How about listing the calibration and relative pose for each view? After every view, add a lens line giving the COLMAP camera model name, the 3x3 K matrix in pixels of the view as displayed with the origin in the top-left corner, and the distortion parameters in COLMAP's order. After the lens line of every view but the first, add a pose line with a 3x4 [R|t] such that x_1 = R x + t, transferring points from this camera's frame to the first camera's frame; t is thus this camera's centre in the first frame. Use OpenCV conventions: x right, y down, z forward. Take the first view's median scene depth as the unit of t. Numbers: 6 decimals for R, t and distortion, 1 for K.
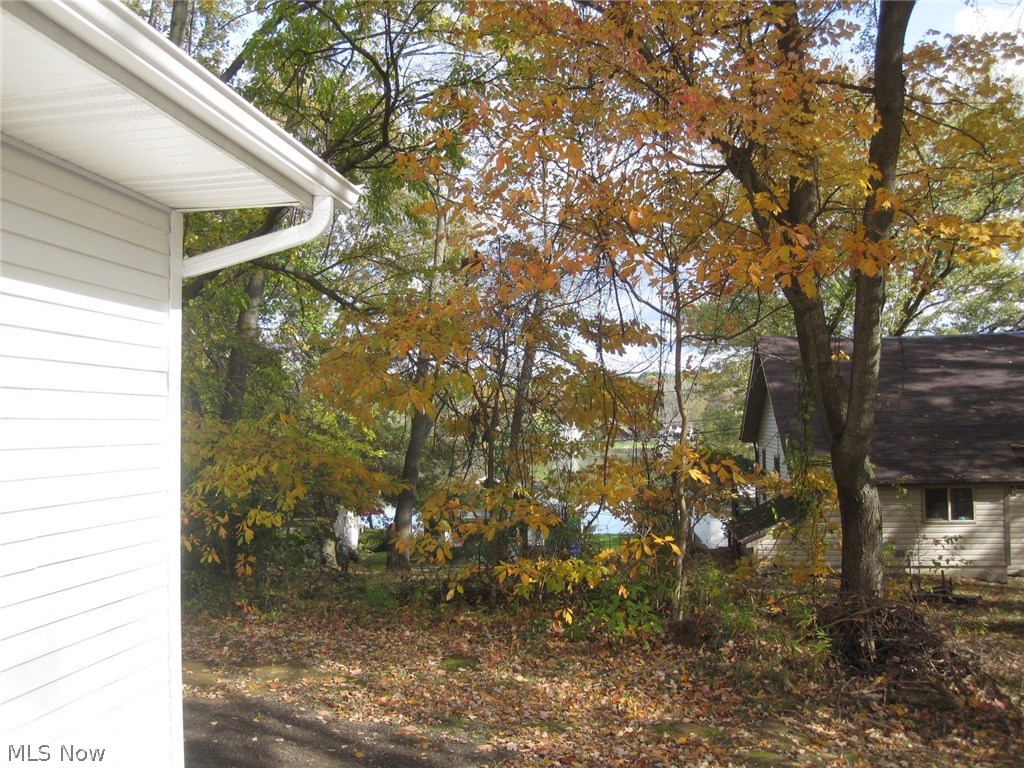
lens RADIAL K [[999.0, 0, 512.0], [0, 999.0, 384.0], [0, 0, 1]] dist [-0.084620, 0.038655]
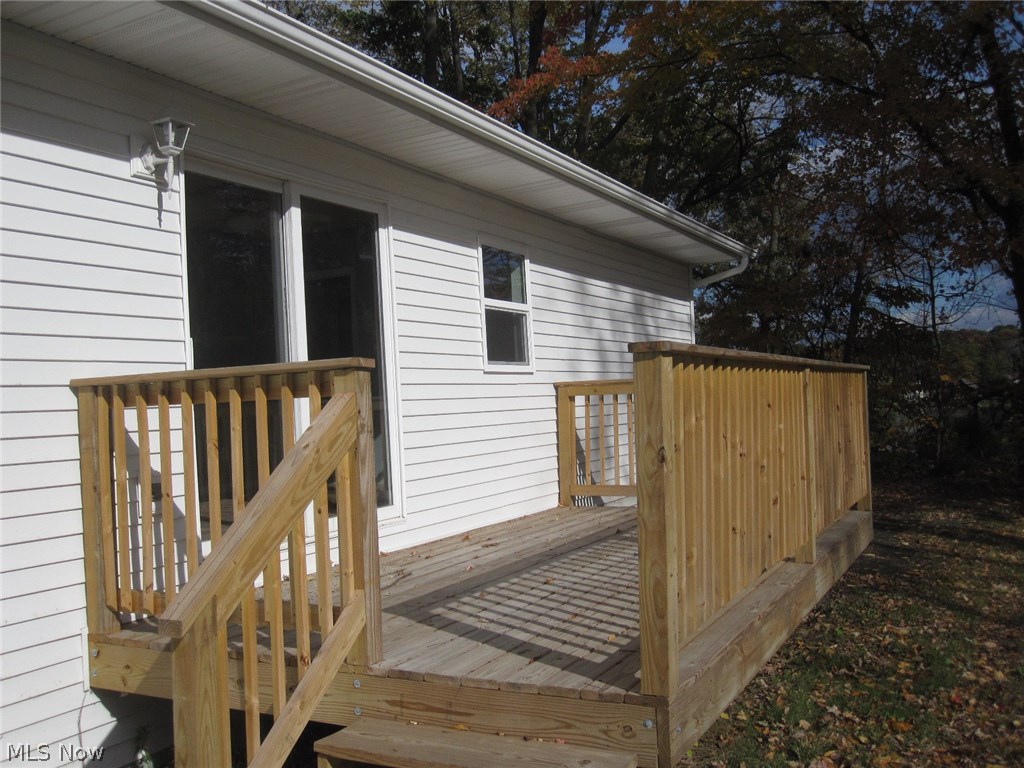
lens RADIAL K [[999.0, 0, 512.0], [0, 999.0, 384.0], [0, 0, 1]] dist [-0.084620, 0.038655]
pose [[0.942428, -0.040690, -0.331923, 0.039600], [0.047922, 0.998758, 0.013629, 0.037586], [0.330956, -0.028751, 0.943208, -0.631379]]
